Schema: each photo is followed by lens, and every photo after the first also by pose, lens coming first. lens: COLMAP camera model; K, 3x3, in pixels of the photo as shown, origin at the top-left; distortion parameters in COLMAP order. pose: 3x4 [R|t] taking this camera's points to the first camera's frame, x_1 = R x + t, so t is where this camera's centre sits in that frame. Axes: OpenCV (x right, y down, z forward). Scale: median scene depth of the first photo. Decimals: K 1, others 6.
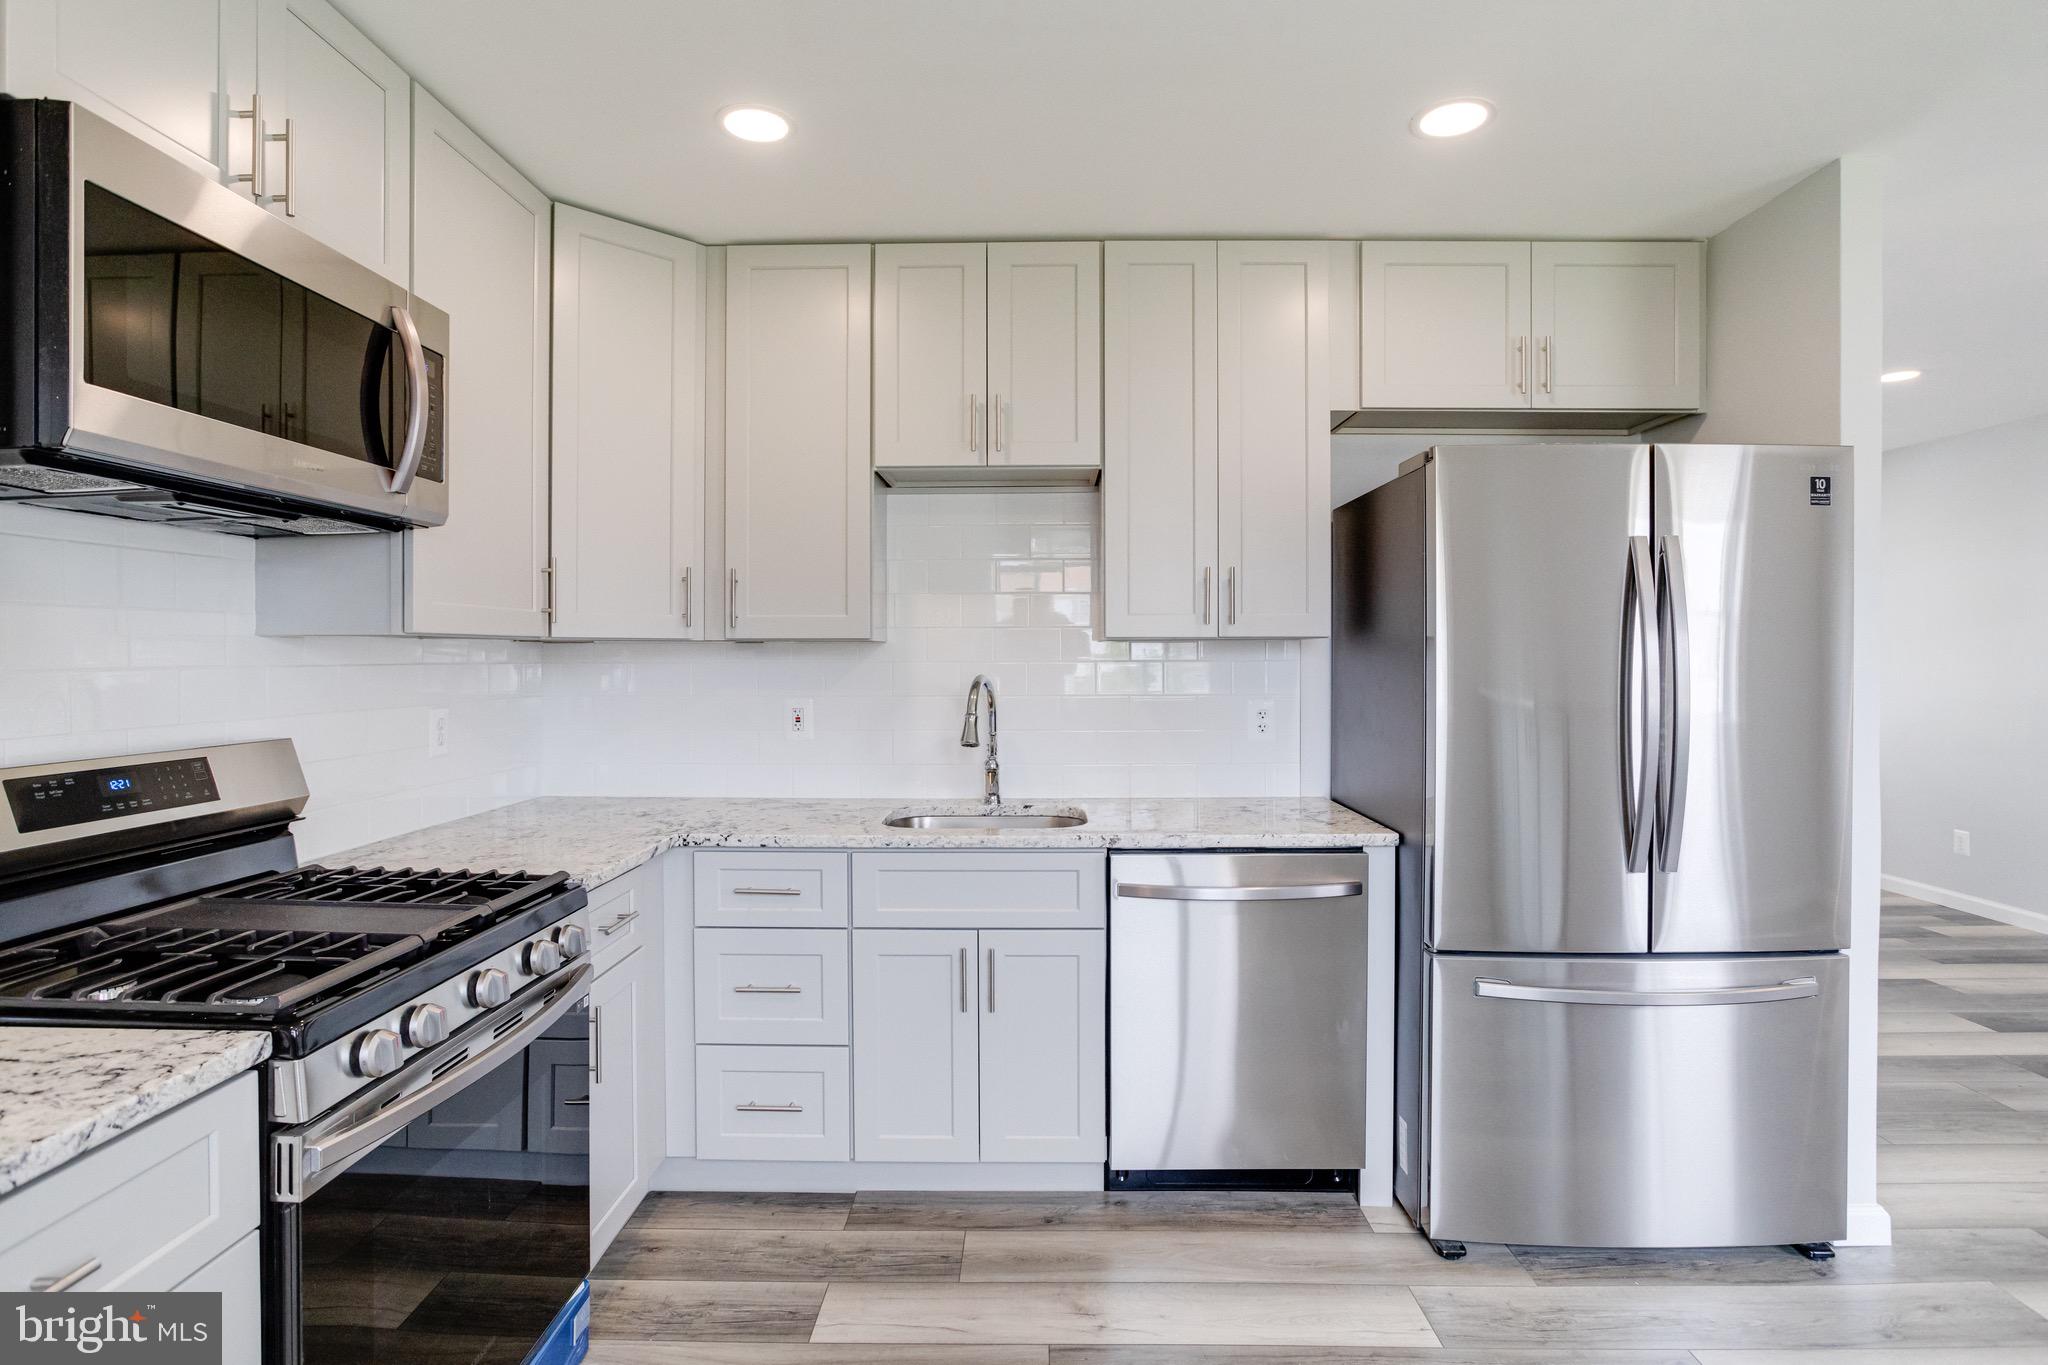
lens RADIAL K [[1023.8, 0, 1022.3], [0, 1023.8, 658.2], [0, 0, 1]] dist [-0.037658, 0.011617]
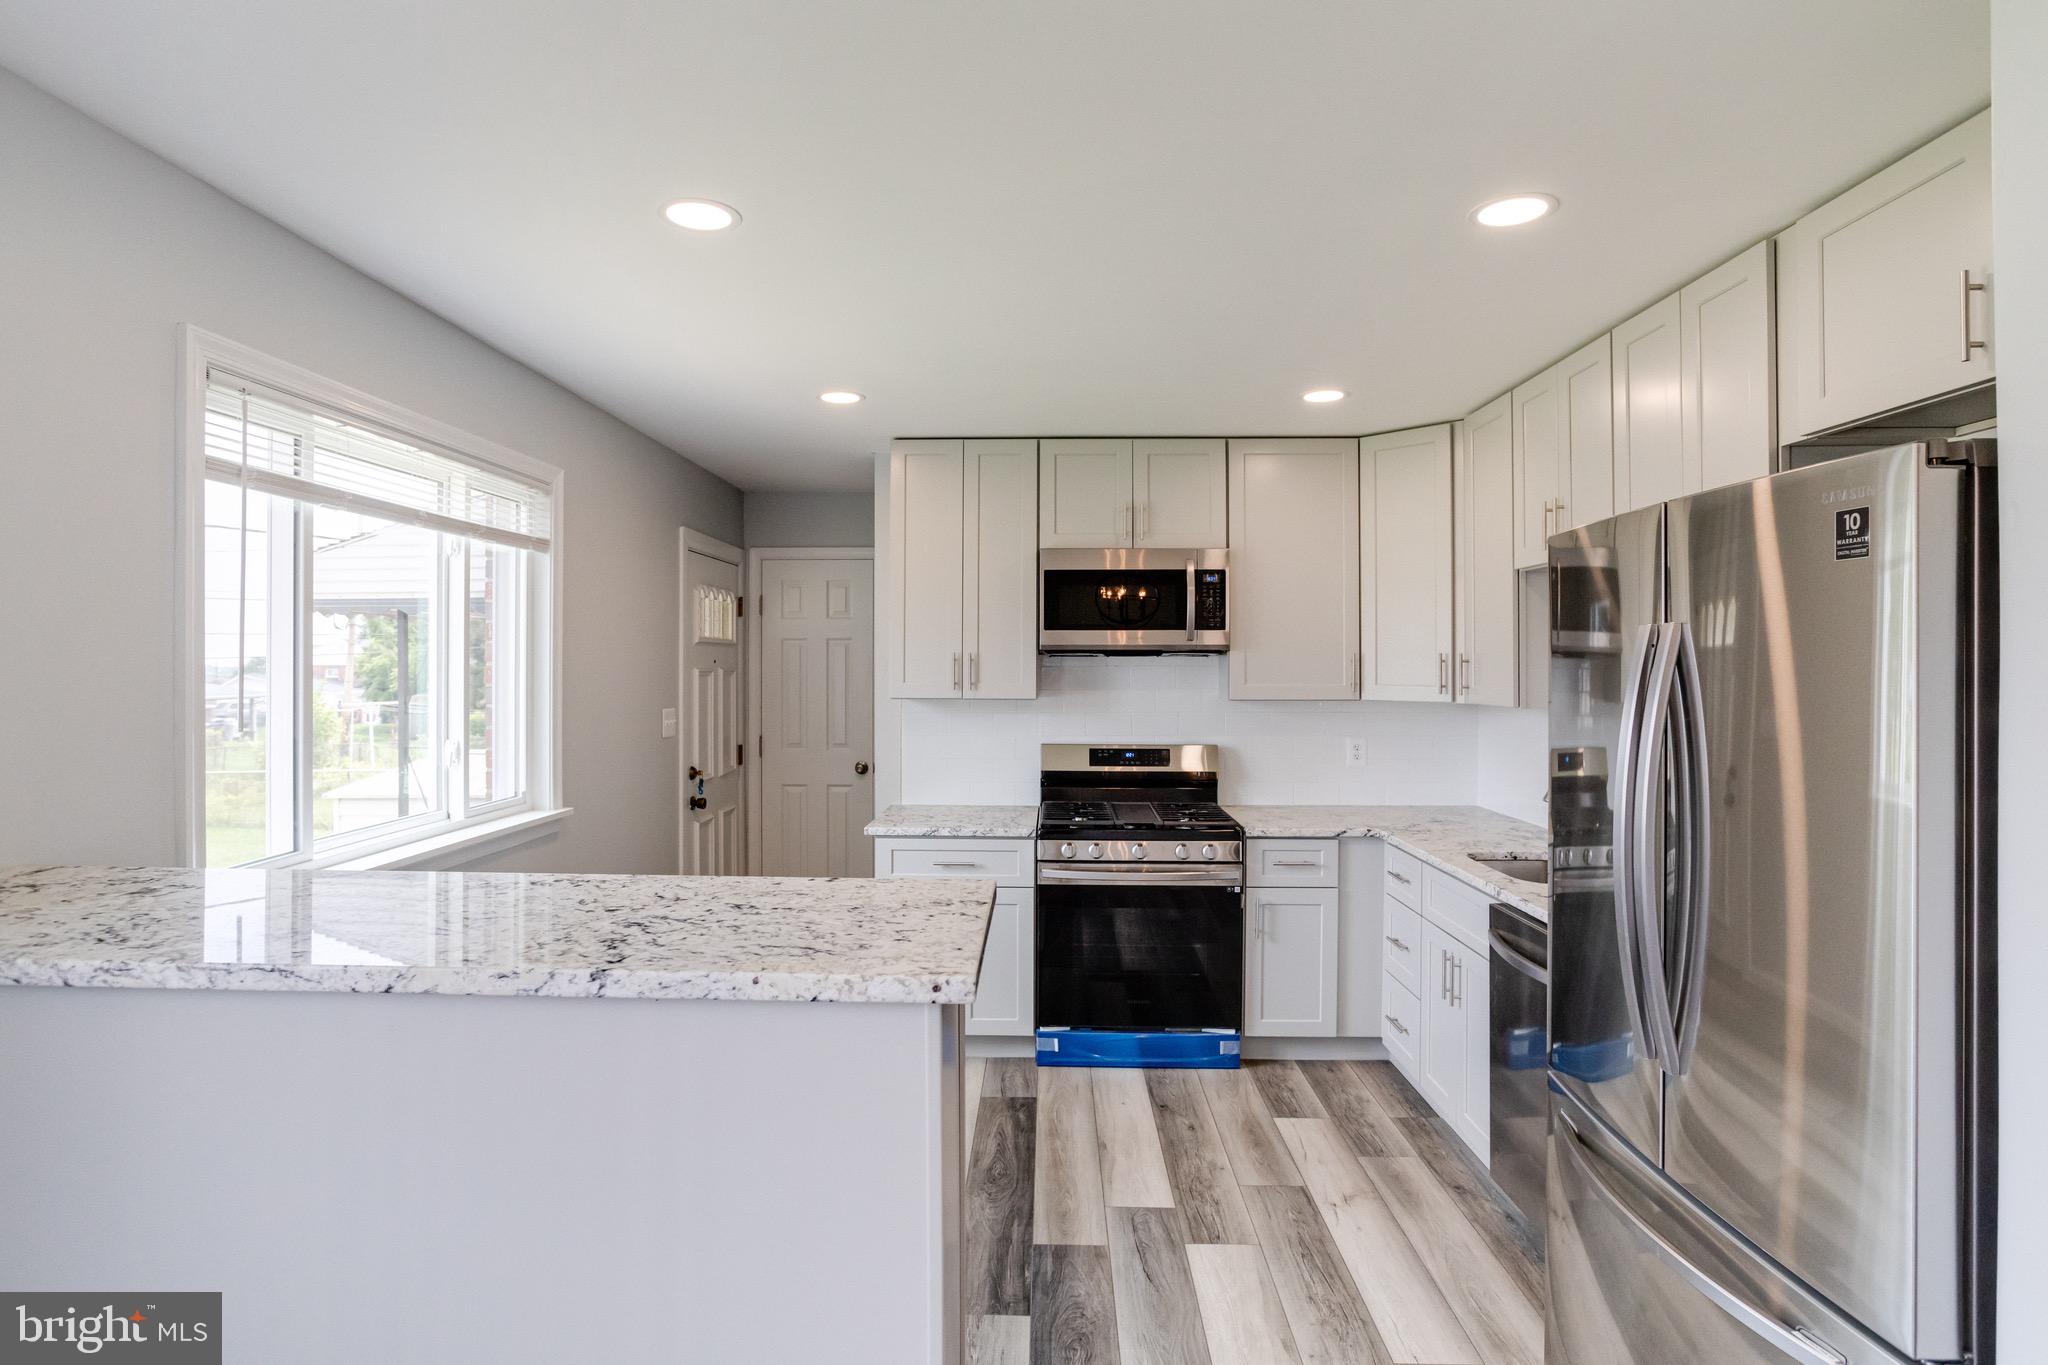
lens RADIAL K [[1022.9, 0, 1023.5], [0, 1022.9, 664.0], [0, 0, 1]] dist [-0.031909, 0.001528]
pose [[-0.005861, -0.000267, -0.999983, 1.406972], [-0.004714, 0.999989, -0.000240, -0.089699], [0.999972, 0.004712, -0.005863, 0.529974]]
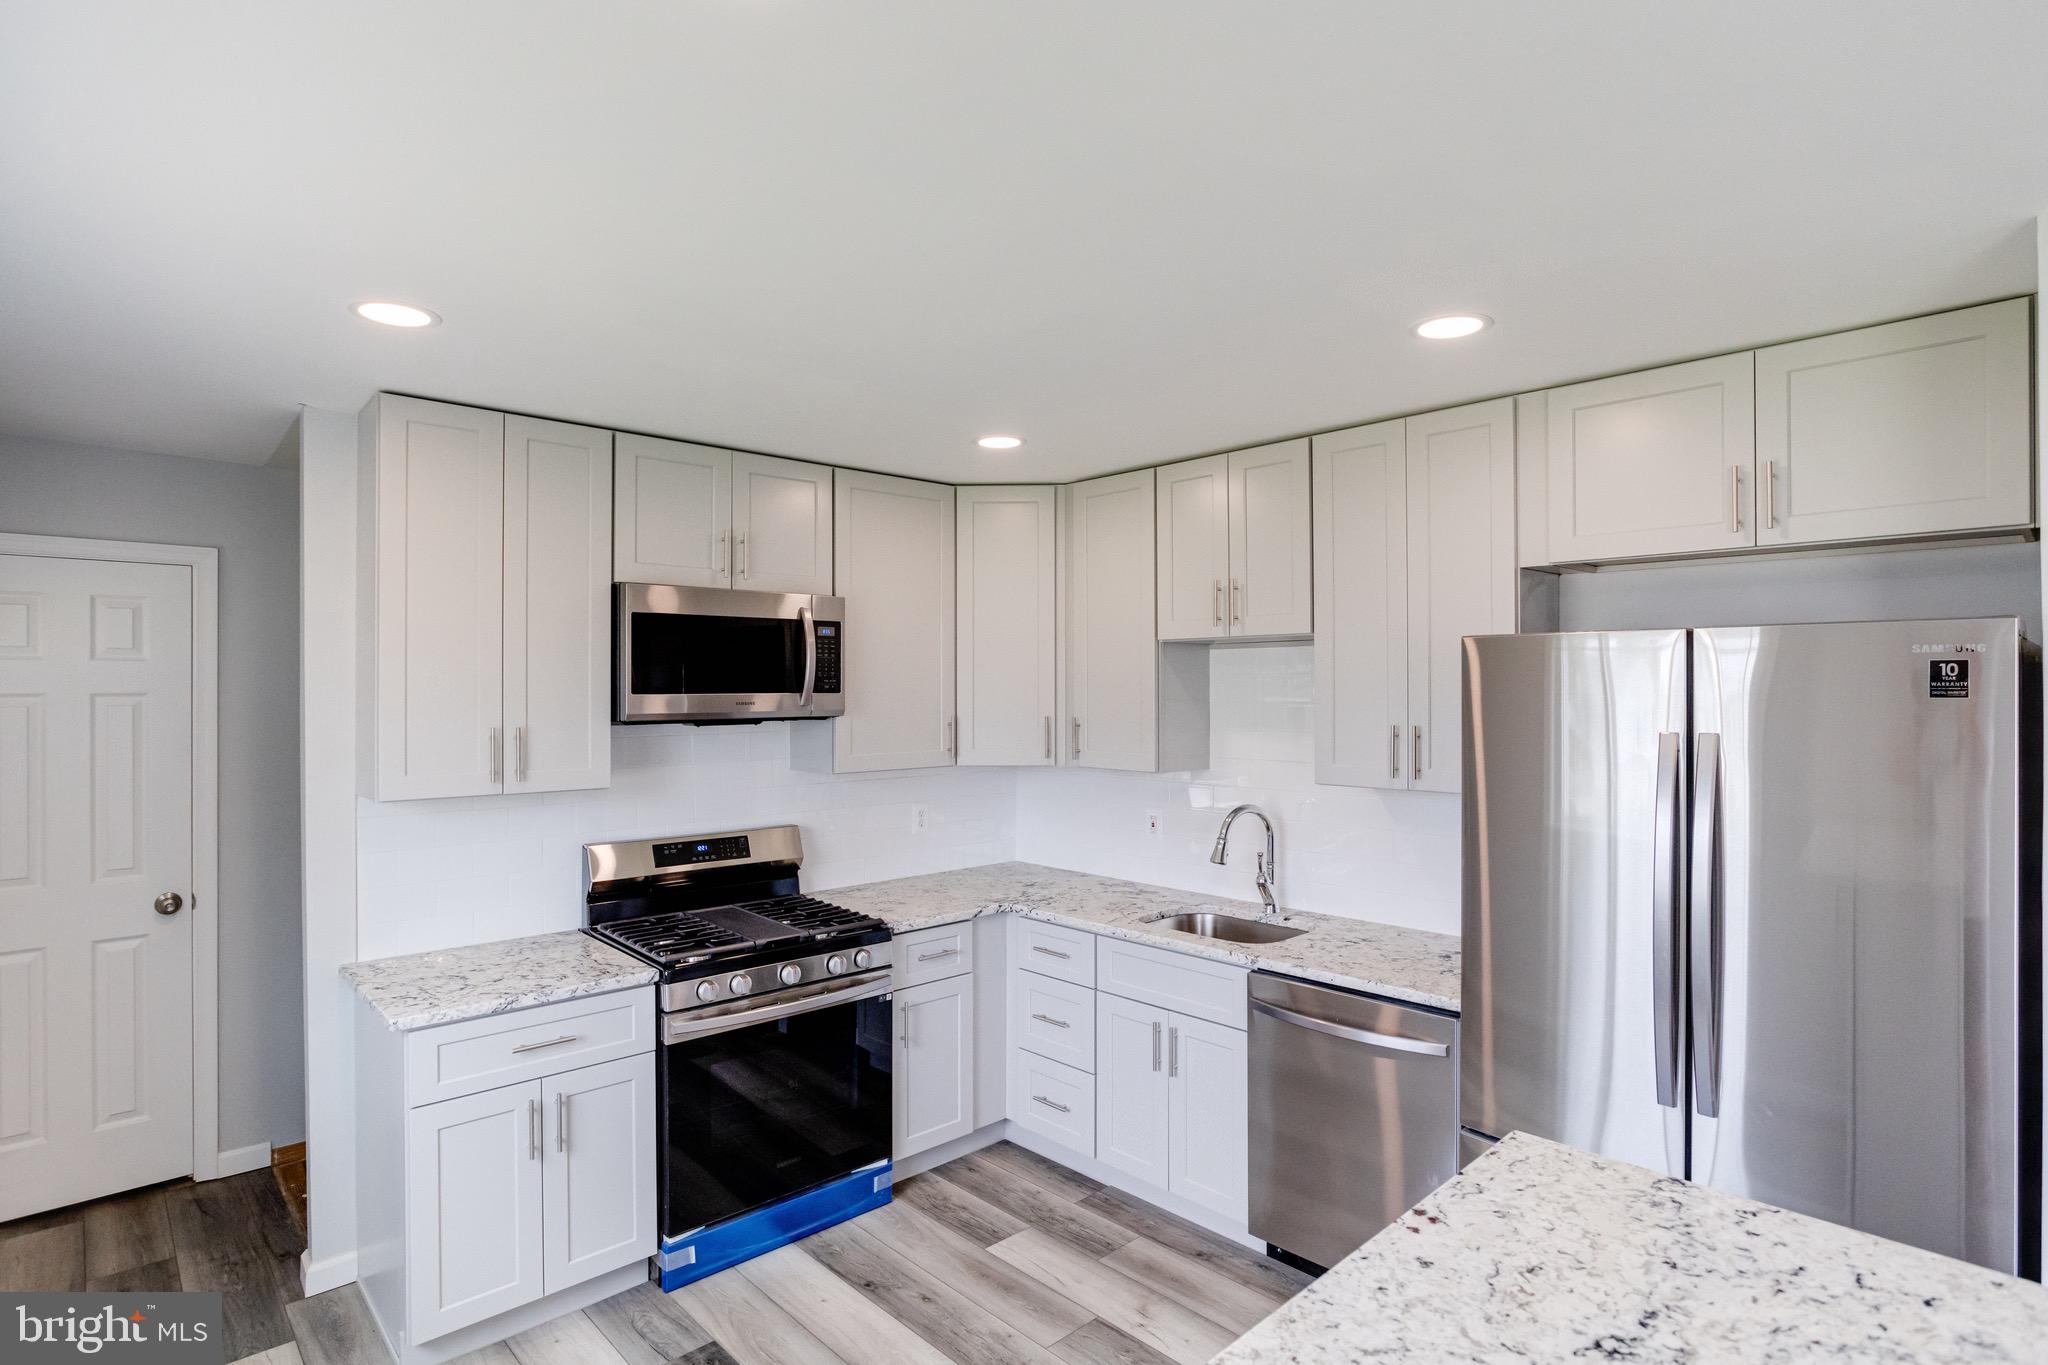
lens RADIAL K [[1027.5, 0, 1024.0], [0, 1027.5, 682.5], [0, 0, 1]] dist [-0.041974, 0.019109]
pose [[0.699730, -0.004259, -0.714395, 0.864808], [-0.001122, 0.999974, -0.007061, -0.160365], [0.714407, 0.005743, 0.699707, -0.043320]]
